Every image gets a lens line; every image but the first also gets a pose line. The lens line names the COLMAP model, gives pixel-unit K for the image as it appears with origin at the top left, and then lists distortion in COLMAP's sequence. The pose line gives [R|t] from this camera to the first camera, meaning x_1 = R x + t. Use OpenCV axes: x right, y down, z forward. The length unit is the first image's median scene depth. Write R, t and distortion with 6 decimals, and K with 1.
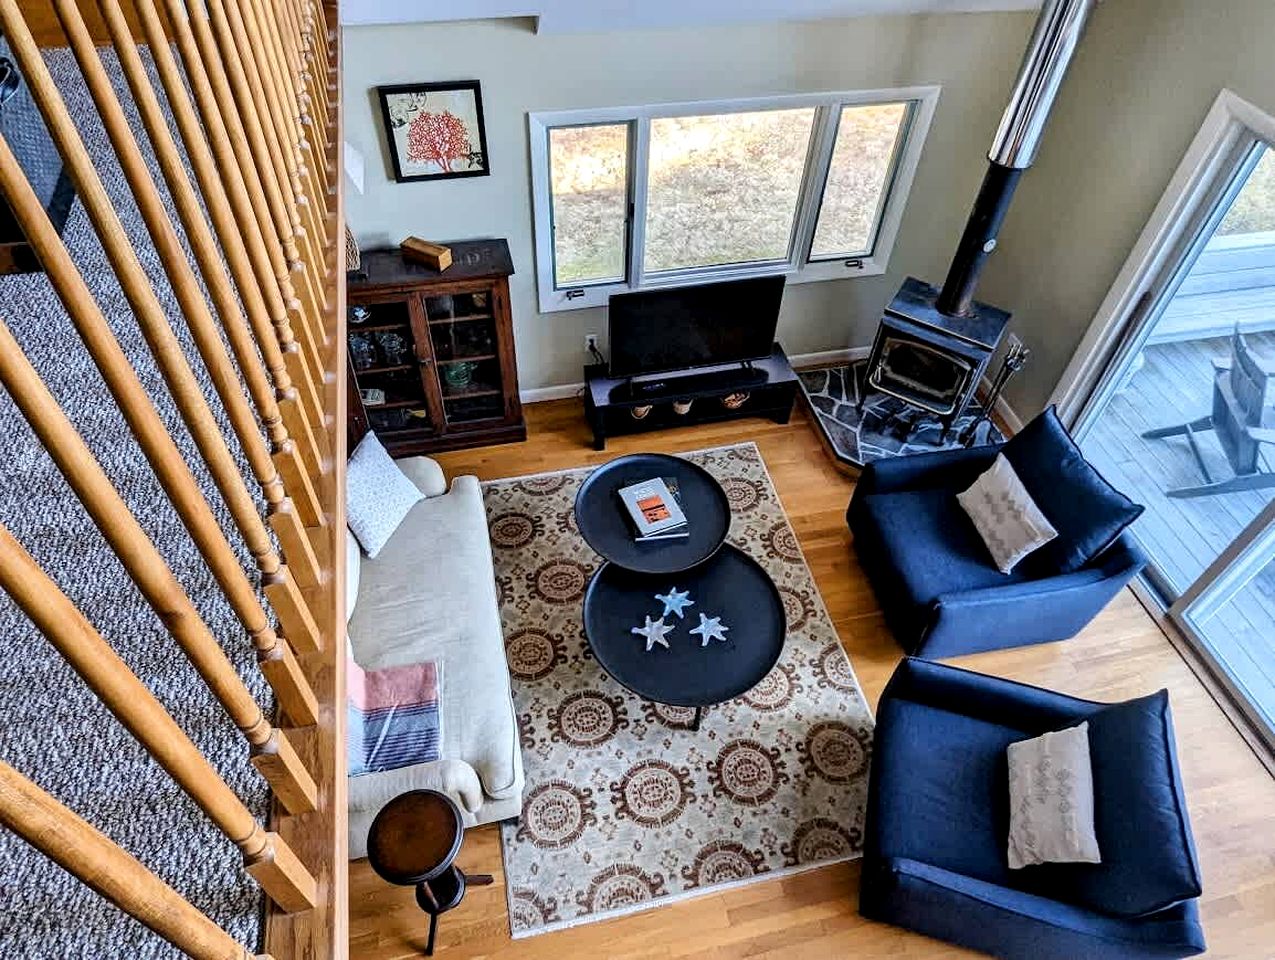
lens RADIAL K [[826.8, 0, 638.2], [0, 826.8, 489.9], [0, 0, 1]] dist [0.000864, 0.000777]
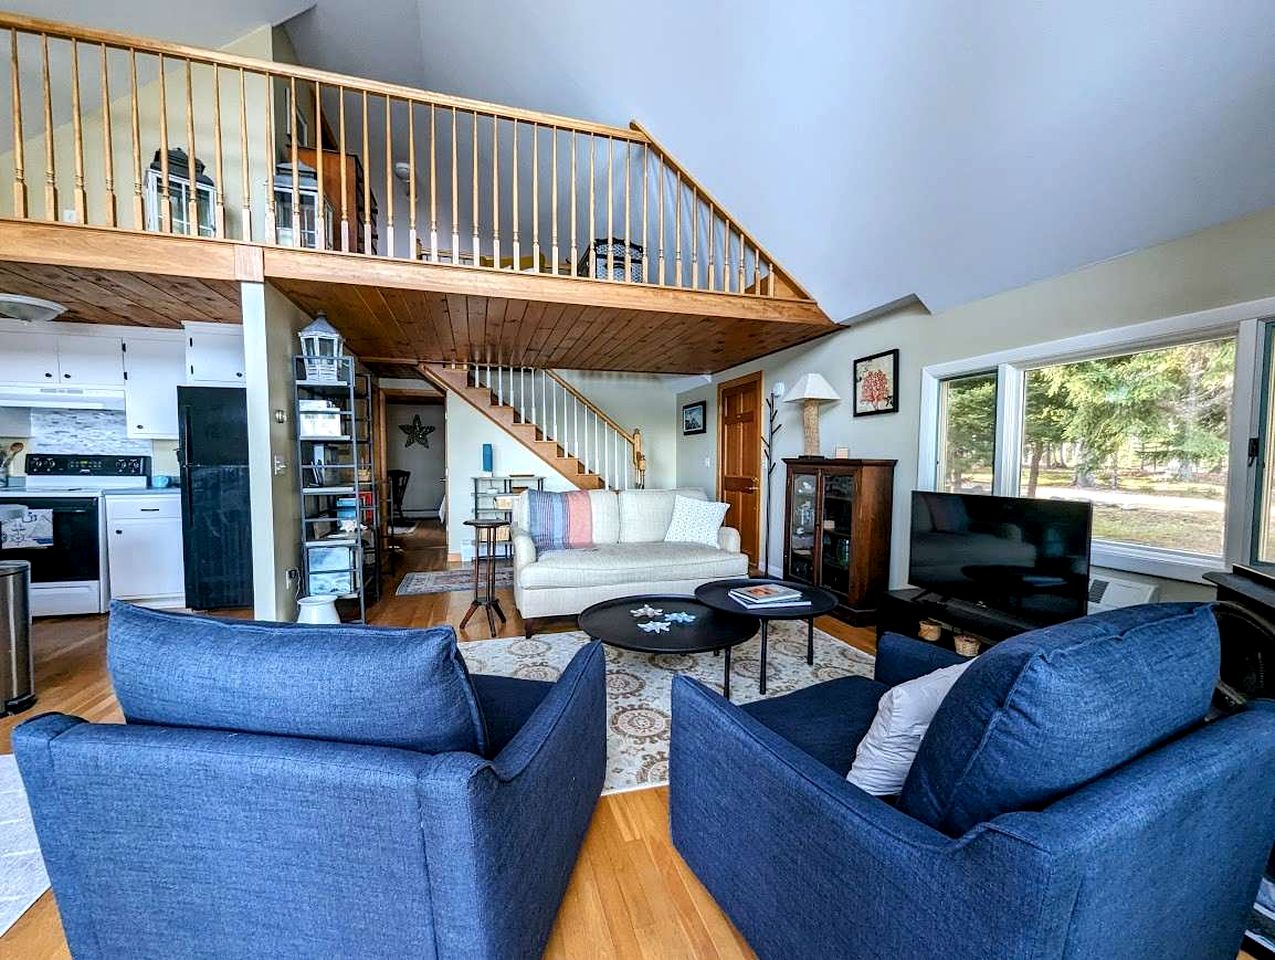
lens RADIAL K [[530.3, 0, 640.0], [0, 530.3, 487.8], [0, 0, 1]] dist [-0.000727, -0.000287]
pose [[0.063699, 0.015562, -0.997848, 0.776808], [-0.748651, 0.661904, -0.037468, 0.087155], [0.659897, 0.749427, 0.053813, 0.800902]]
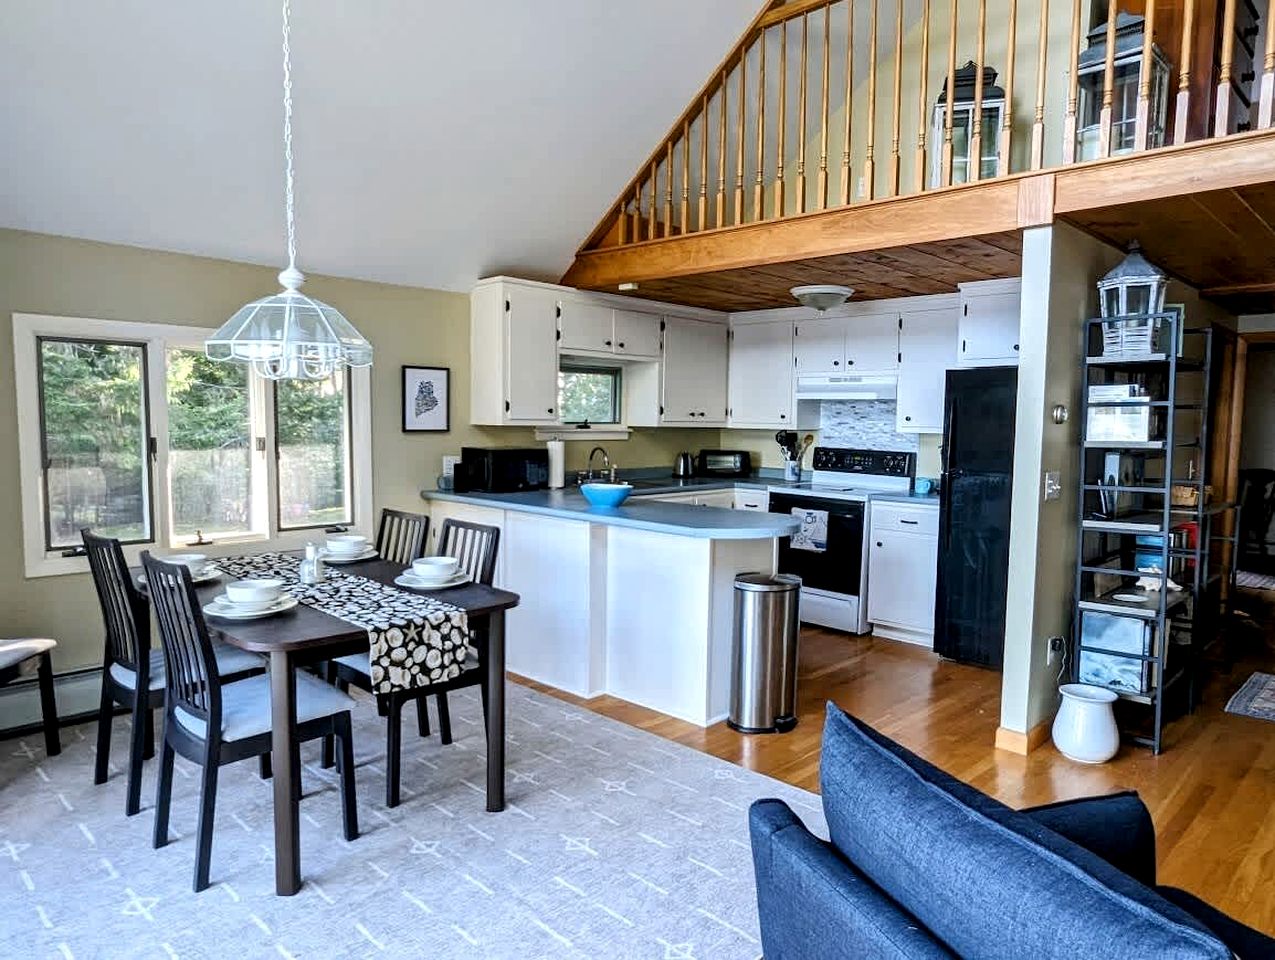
lens RADIAL K [[851.7, 0, 644.7], [0, 851.7, 492.9], [0, 0, 1]] dist [-0.003404, 0.000904]
pose [[-0.842686, -0.002640, -0.538398, 0.772551], [-0.431879, 0.600434, 0.673022, 0.031174], [0.321496, 0.799670, -0.507118, 0.774057]]
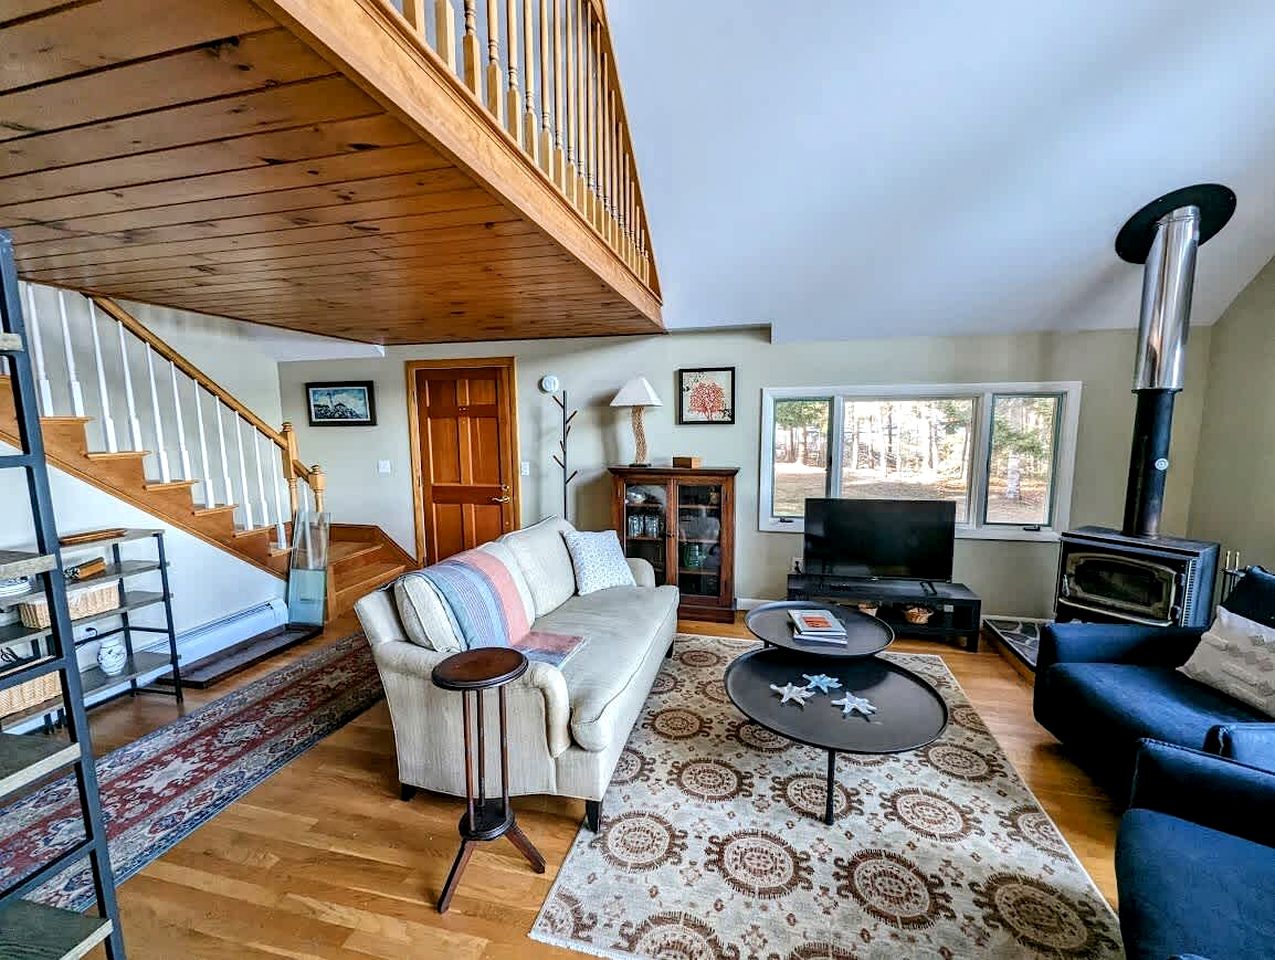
lens RADIAL K [[530.3, 0, 640.0], [0, 530.3, 487.8], [0, 0, 1]] dist [-0.000727, -0.000287]
pose [[0.890191, 0.010430, -0.455467, 0.139465], [-0.312202, 0.742060, -0.593192, 0.414160], [0.331797, 0.670252, 0.663832, 0.351615]]
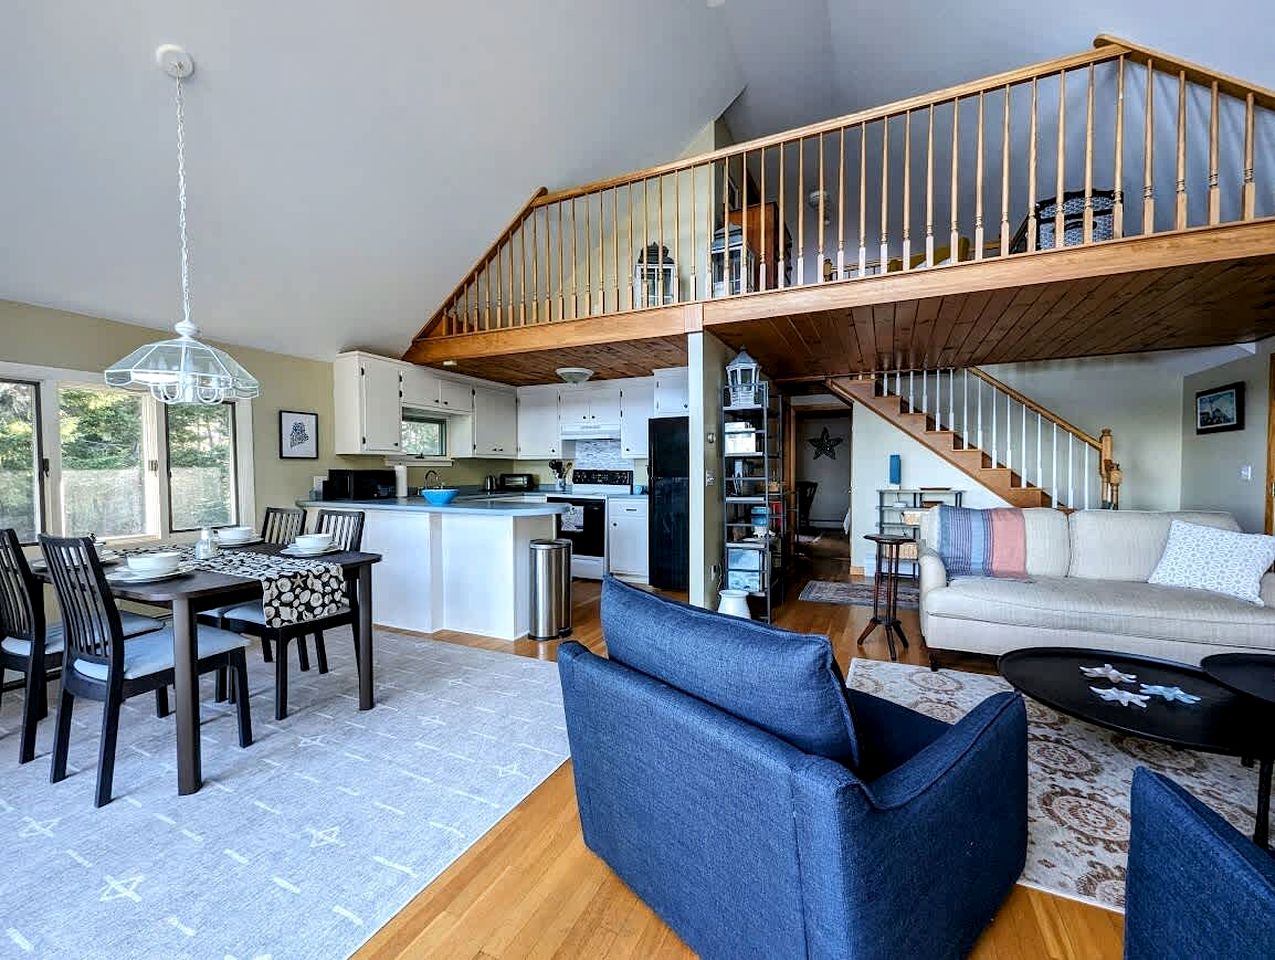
lens RADIAL K [[530.3, 0, 640.0], [0, 530.3, 487.8], [0, 0, 1]] dist [-0.000727, -0.000287]
pose [[-0.622378, -0.009583, -0.782658, 0.785777], [-0.598974, 0.649516, 0.468357, 0.072931], [0.503861, 0.760287, -0.409985, 0.808903]]
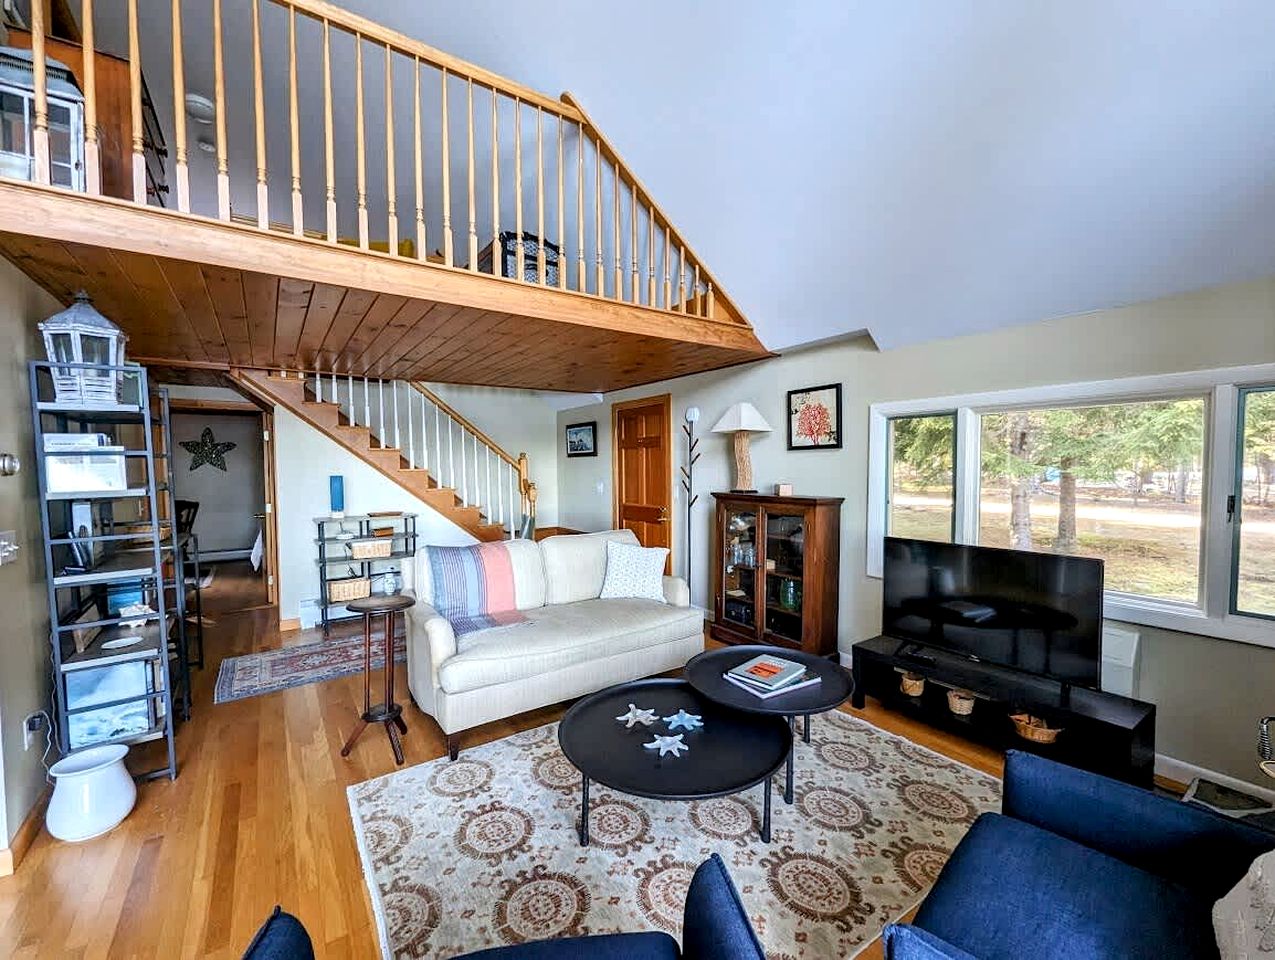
lens RADIAL K [[530.3, 0, 640.0], [0, 530.3, 487.8], [0, 0, 1]] dist [-0.000727, -0.000287]
pose [[0.368326, -0.001107, -0.929696, 0.572745], [-0.681849, 0.679464, -0.270944, 0.154193], [0.631995, 0.733708, 0.249509, 0.646838]]
